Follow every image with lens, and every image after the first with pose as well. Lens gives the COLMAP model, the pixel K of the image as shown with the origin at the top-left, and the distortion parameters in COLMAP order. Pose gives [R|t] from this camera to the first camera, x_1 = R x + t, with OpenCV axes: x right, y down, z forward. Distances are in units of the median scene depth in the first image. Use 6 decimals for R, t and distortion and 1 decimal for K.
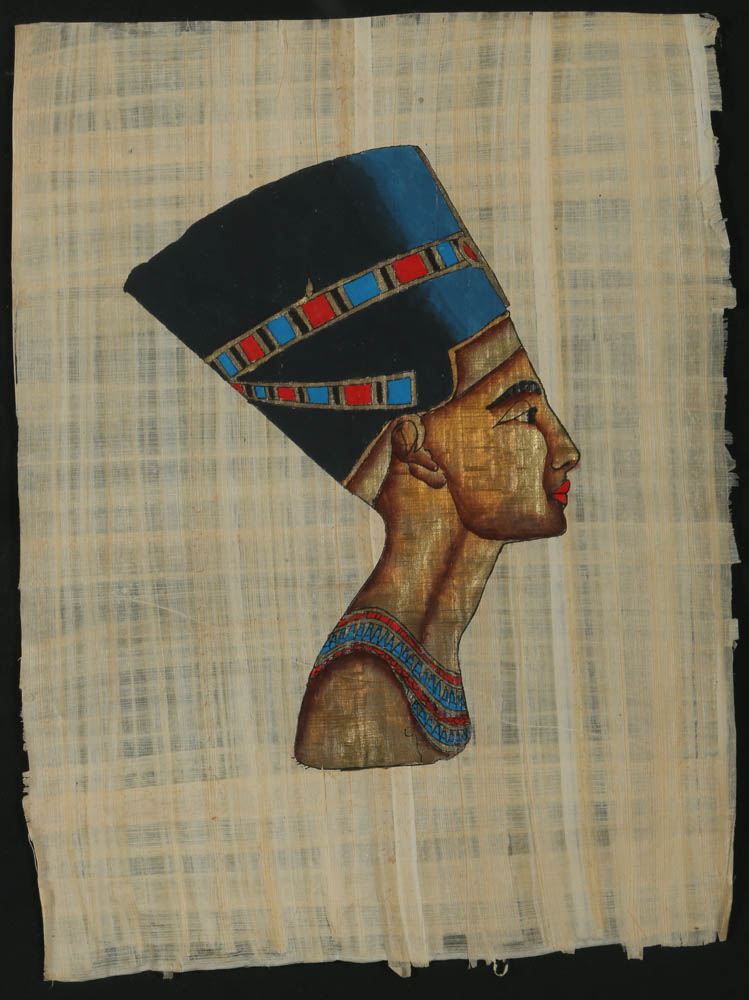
lens RADIAL K [[6432.6, 0, 354.8], [0, 6432.6, 507.1], [0, 0, 1]] dist [1.496436, 0.000000]
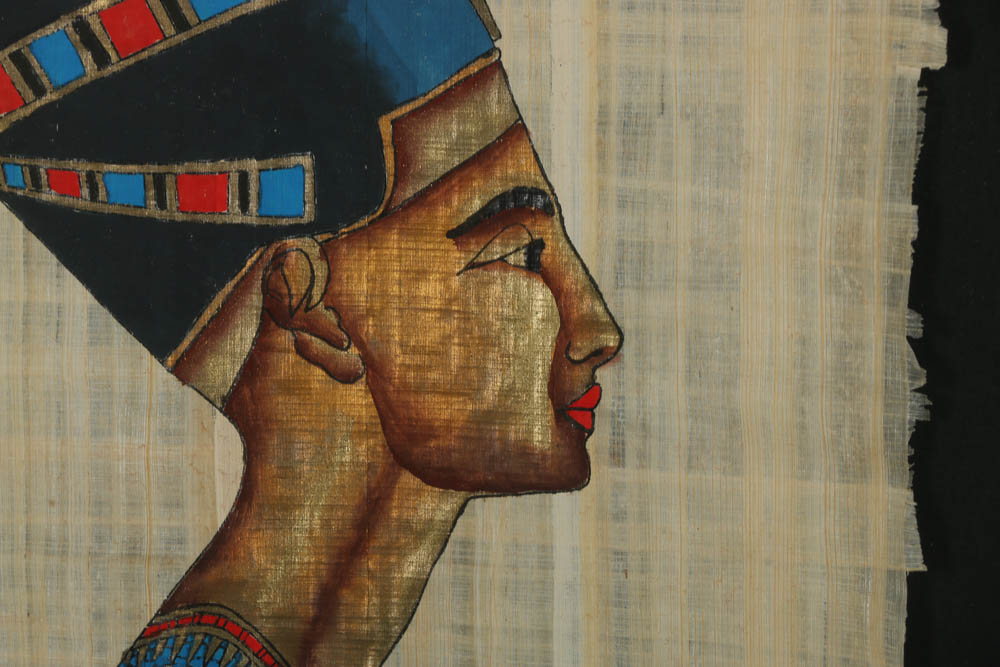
lens RADIAL K [[5687.2, 0, 460.4], [0, 5687.2, 357.6], [0, 0, 1]] dist [1.588131, 0.000000]
pose [[0.998644, 0.049106, -0.017259, 0.029779], [-0.047503, 0.995379, 0.083448, -0.043625], [0.021277, -0.082516, 0.996363, 0.544510]]
